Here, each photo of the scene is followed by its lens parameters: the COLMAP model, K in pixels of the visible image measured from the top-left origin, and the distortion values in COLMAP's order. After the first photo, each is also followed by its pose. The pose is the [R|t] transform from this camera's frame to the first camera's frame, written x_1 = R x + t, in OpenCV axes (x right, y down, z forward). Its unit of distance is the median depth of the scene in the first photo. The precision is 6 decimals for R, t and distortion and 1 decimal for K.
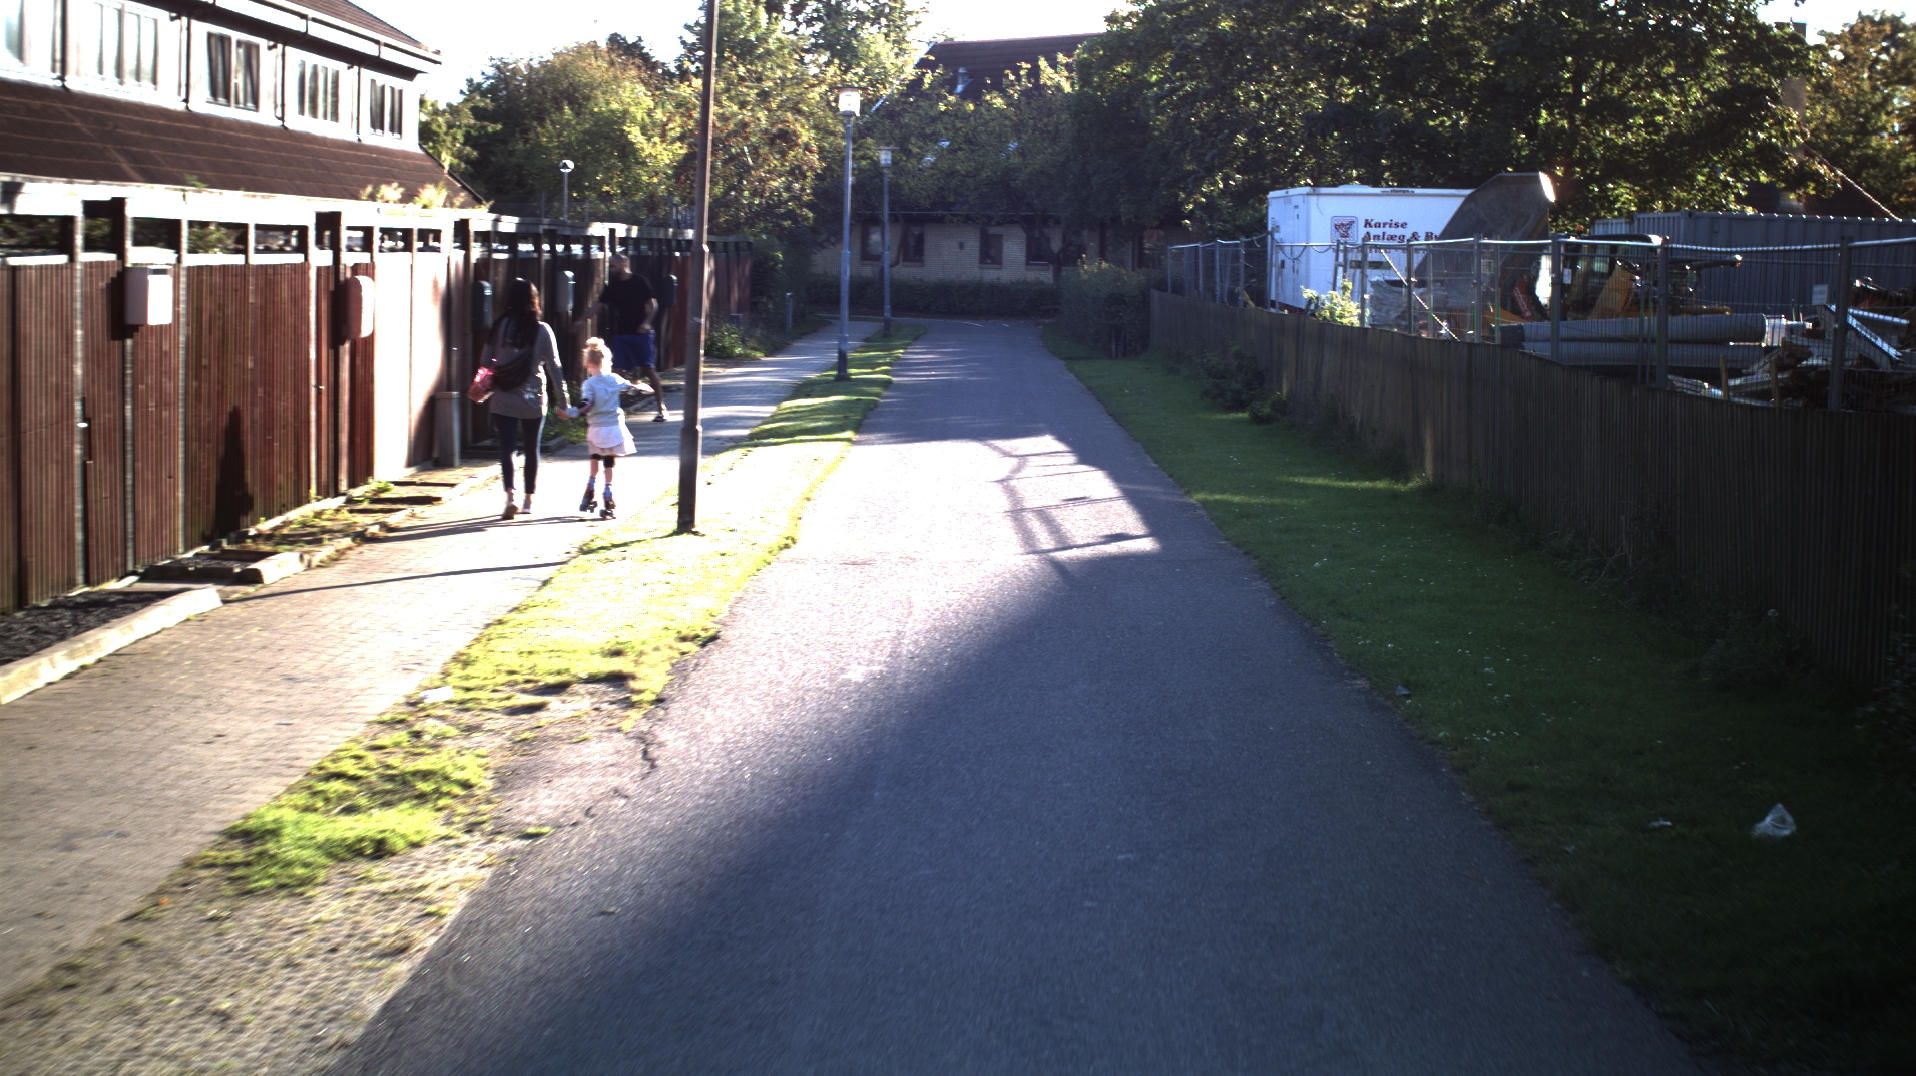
lens RADIAL K [[3903.2, 0, 958.0], [0, 3903.2, 538.0], [0, 0, 1]] dist [-0.262532, 0.099804]
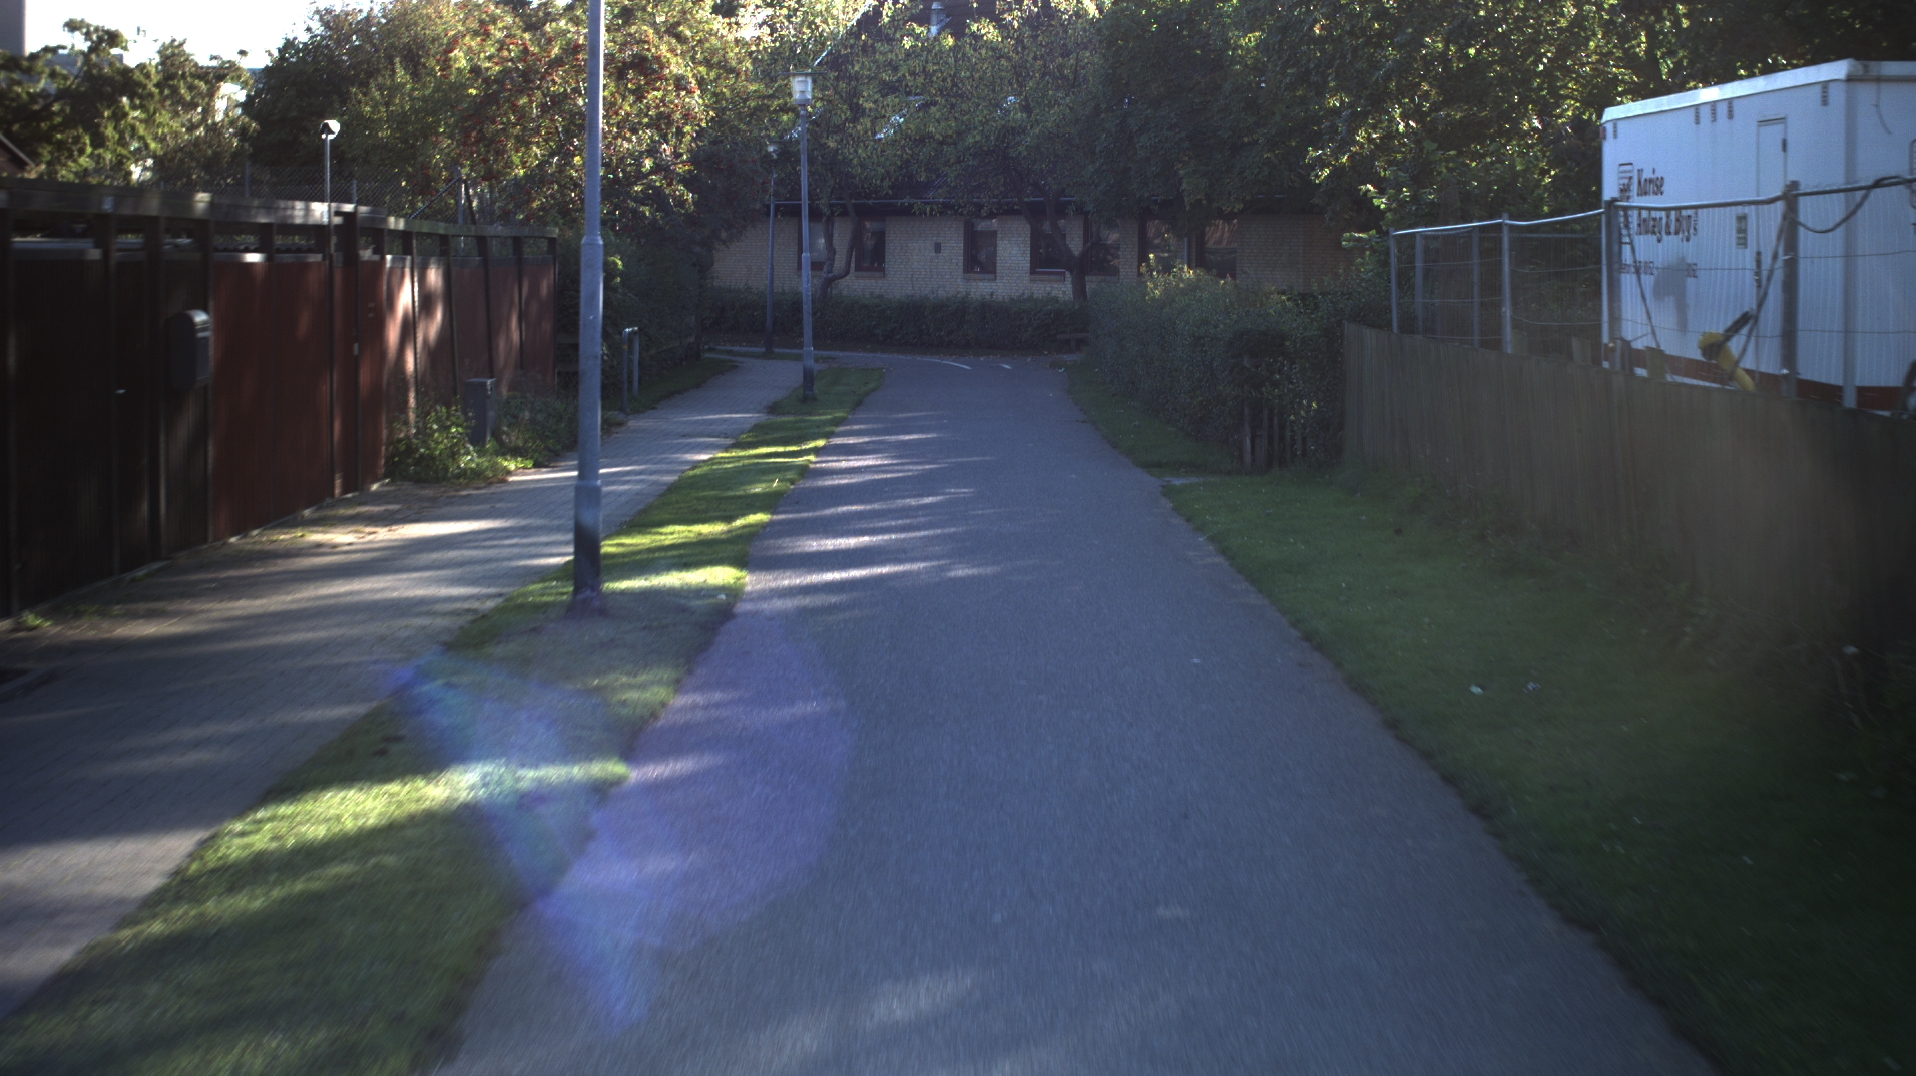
lens RADIAL K [[3903.2, 0, 958.0], [0, 3903.2, 538.0], [0, 0, 1]] dist [-0.262532, 0.099804]
pose [[0.999935, -0.010491, 0.004453, 0.001367], [0.010503, 0.999942, -0.002537, -0.034393], [-0.004426, 0.002583, 0.999987, 0.491110]]
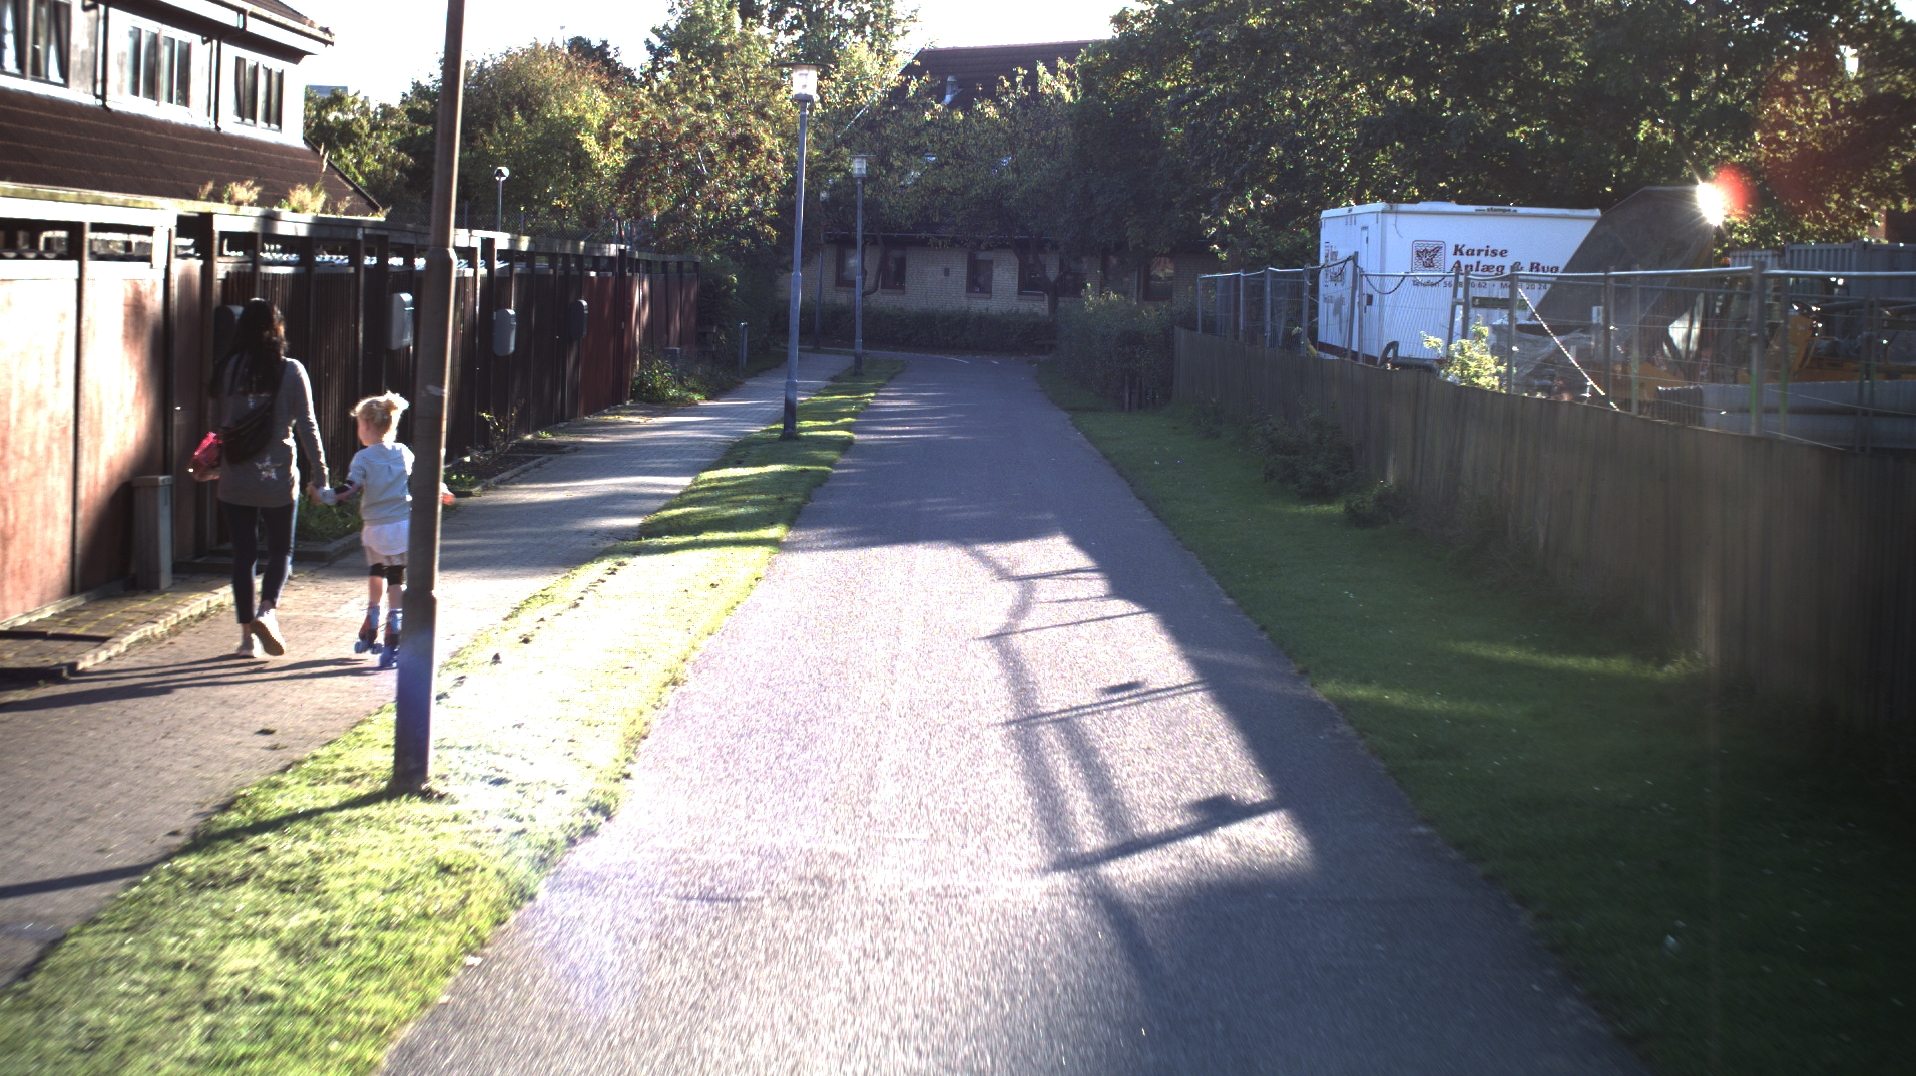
lens RADIAL K [[3903.2, 0, 958.0], [0, 3903.2, 538.0], [0, 0, 1]] dist [-0.262532, 0.099804]
pose [[0.999837, 0.017460, 0.004553, 0.000723], [-0.017426, 0.999822, -0.007291, -0.011496], [-0.004679, 0.007210, 0.999963, 0.163493]]
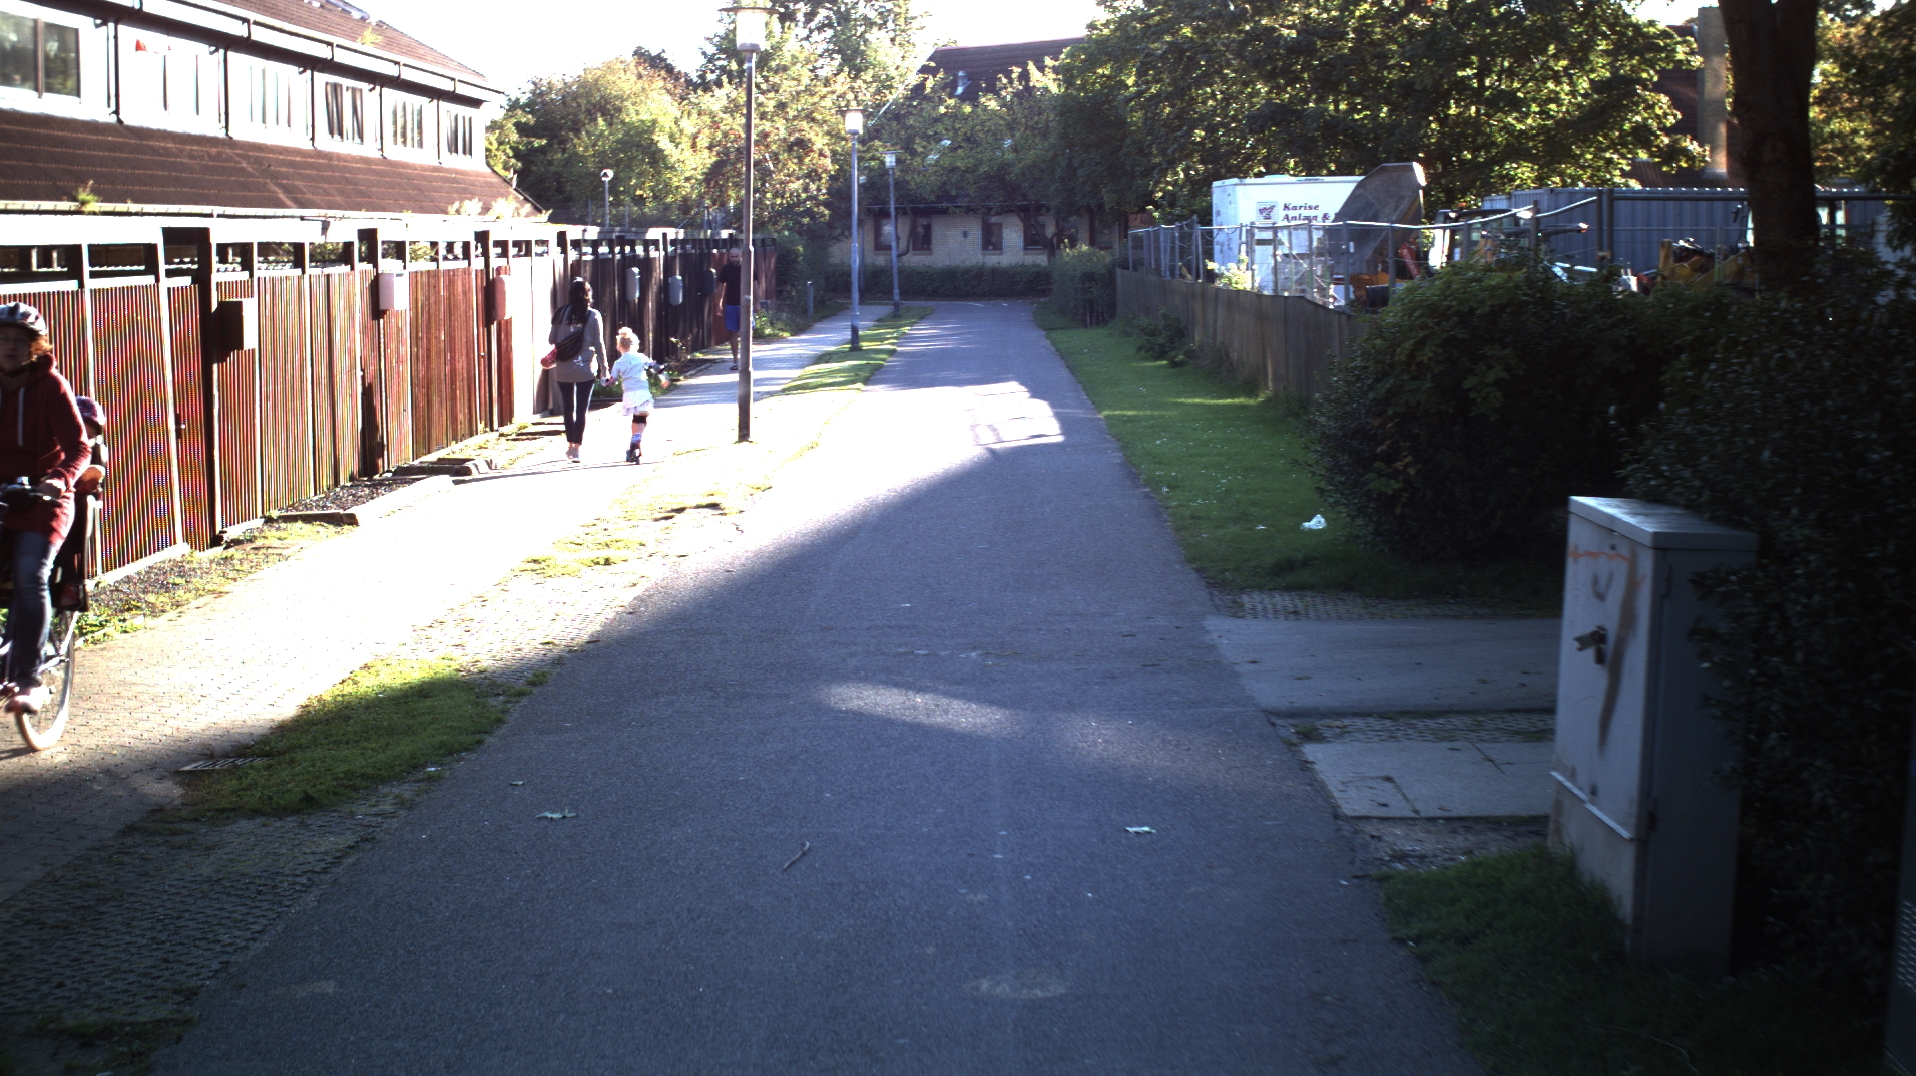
lens RADIAL K [[3903.2, 0, 958.0], [0, 3903.2, 538.0], [0, 0, 1]] dist [-0.262532, 0.099804]
pose [[0.999441, -0.032568, -0.007609, 0.007306], [0.032594, 0.999463, 0.003329, 0.011350], [0.007496, -0.003575, 0.999966, -0.163574]]
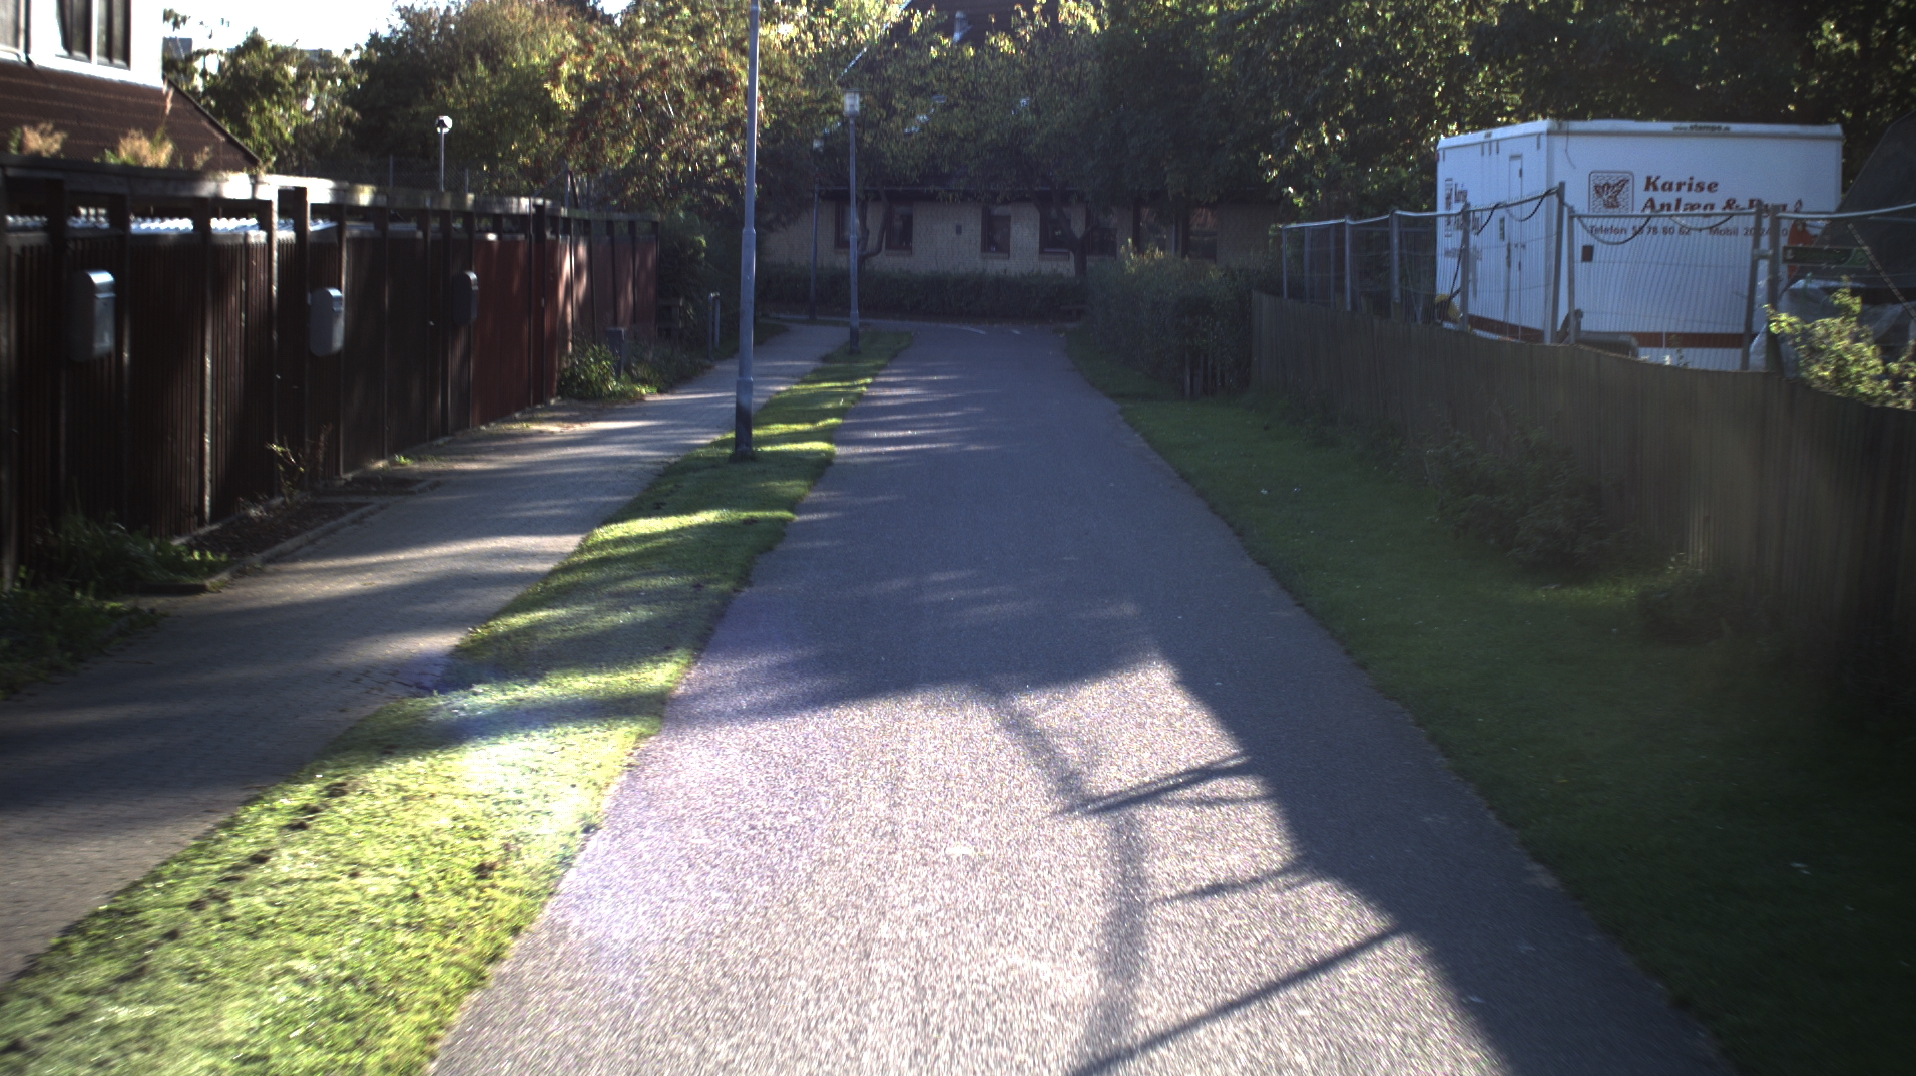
lens RADIAL K [[3903.2, 0, 958.0], [0, 3903.2, 538.0], [0, 0, 1]] dist [-0.262532, 0.099804]
pose [[1.000000, -0.000311, 0.000088, 0.001025], [0.000311, 0.999996, 0.002980, -0.023016], [-0.000089, -0.002980, 0.999996, 0.327597]]
